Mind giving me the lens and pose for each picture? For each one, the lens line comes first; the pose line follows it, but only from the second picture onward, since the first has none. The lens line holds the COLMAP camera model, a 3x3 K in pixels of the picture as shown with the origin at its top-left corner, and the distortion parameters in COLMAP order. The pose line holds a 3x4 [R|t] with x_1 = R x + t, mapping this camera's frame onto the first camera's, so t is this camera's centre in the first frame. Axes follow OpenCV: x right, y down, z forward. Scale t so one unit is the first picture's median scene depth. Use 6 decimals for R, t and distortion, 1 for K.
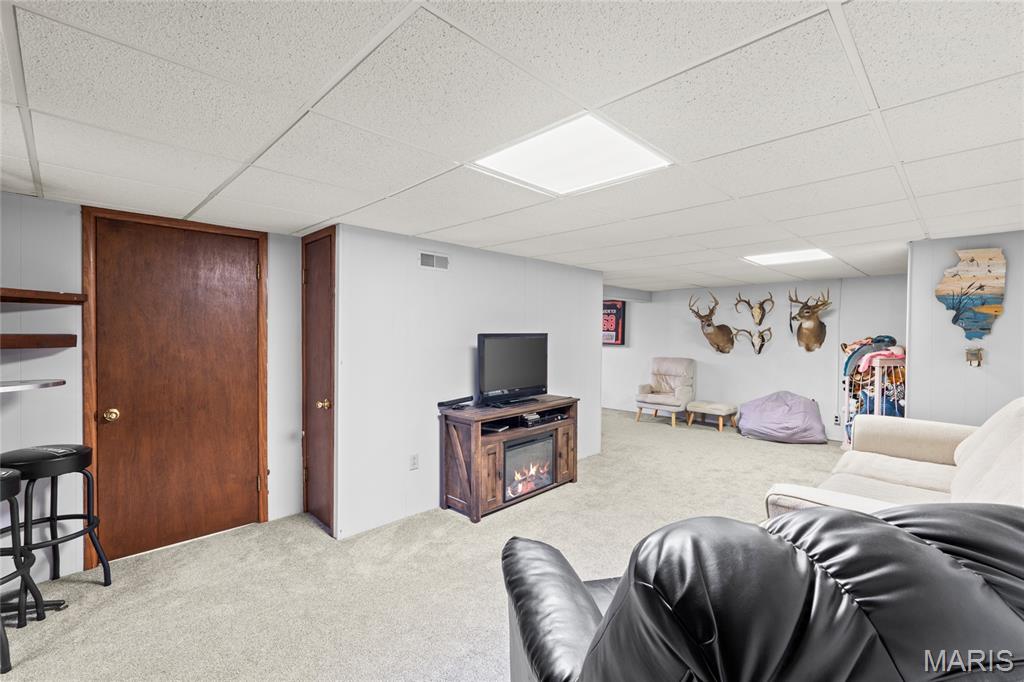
lens RADIAL K [[451.8, 0, 511.7], [0, 451.8, 339.6], [0, 0, 1]] dist [0.001744, 0.000148]
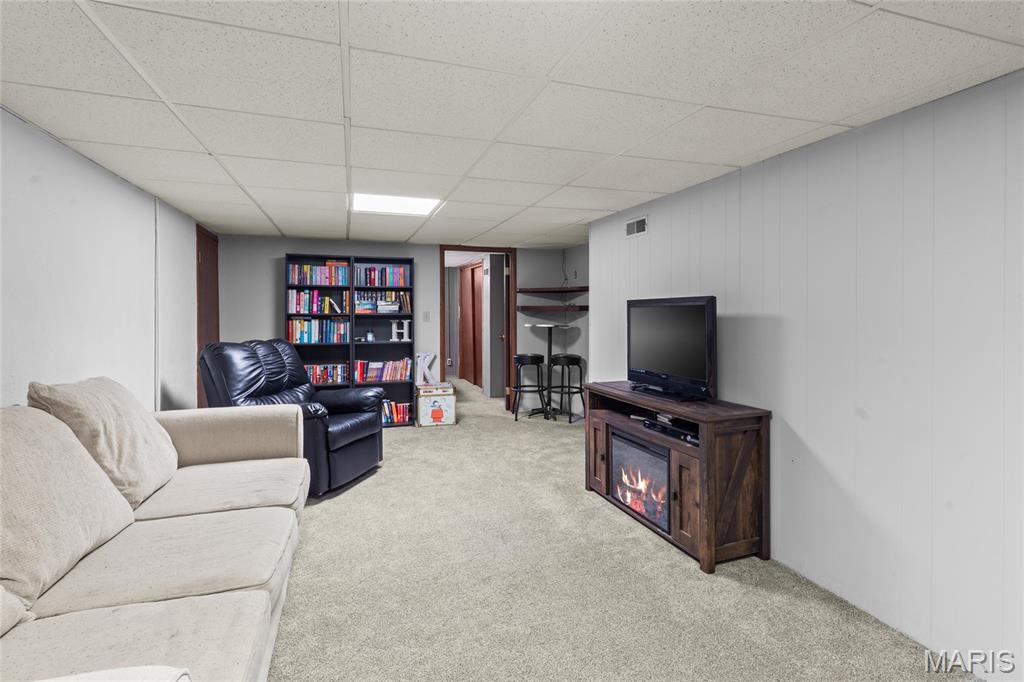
lens RADIAL K [[482.7, 0, 506.6], [0, 482.7, 310.0], [0, 0, 1]] dist [-0.011359, 0.000562]
pose [[-0.449598, -0.005334, -0.893215, 0.851122], [-0.013429, 0.999910, 0.000789, 0.008258], [0.893130, 0.012350, -0.449629, 1.172379]]
